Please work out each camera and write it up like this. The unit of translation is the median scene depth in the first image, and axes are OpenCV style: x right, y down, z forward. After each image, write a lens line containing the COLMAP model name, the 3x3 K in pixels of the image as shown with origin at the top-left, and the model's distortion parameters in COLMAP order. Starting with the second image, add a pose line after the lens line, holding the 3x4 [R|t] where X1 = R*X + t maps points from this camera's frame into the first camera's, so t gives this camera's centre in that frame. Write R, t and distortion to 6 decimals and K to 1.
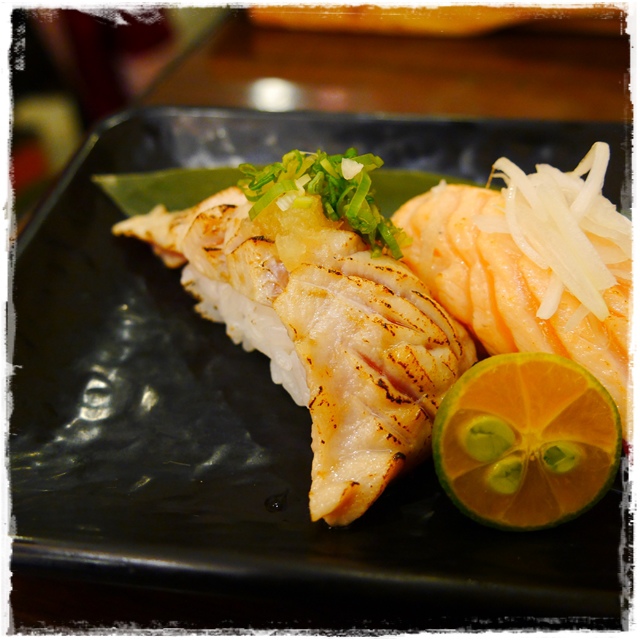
lens RADIAL K [[777.2, 0, 320.0], [0, 777.2, 320.0], [0, 0, 1]] dist [-0.004797, 0.005344]
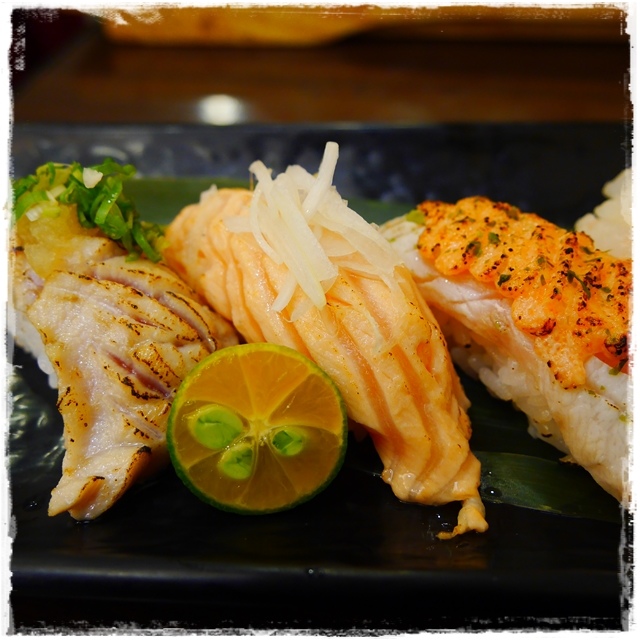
lens RADIAL K [[777.2, 0, 320.0], [0, 777.2, 320.0], [0, 0, 1]] dist [-0.004797, 0.005344]
pose [[0.997952, -0.051959, 0.037307, 0.298918], [0.052502, 0.998526, -0.013736, 0.027215], [-0.036538, 0.015666, 0.999209, -0.053363]]
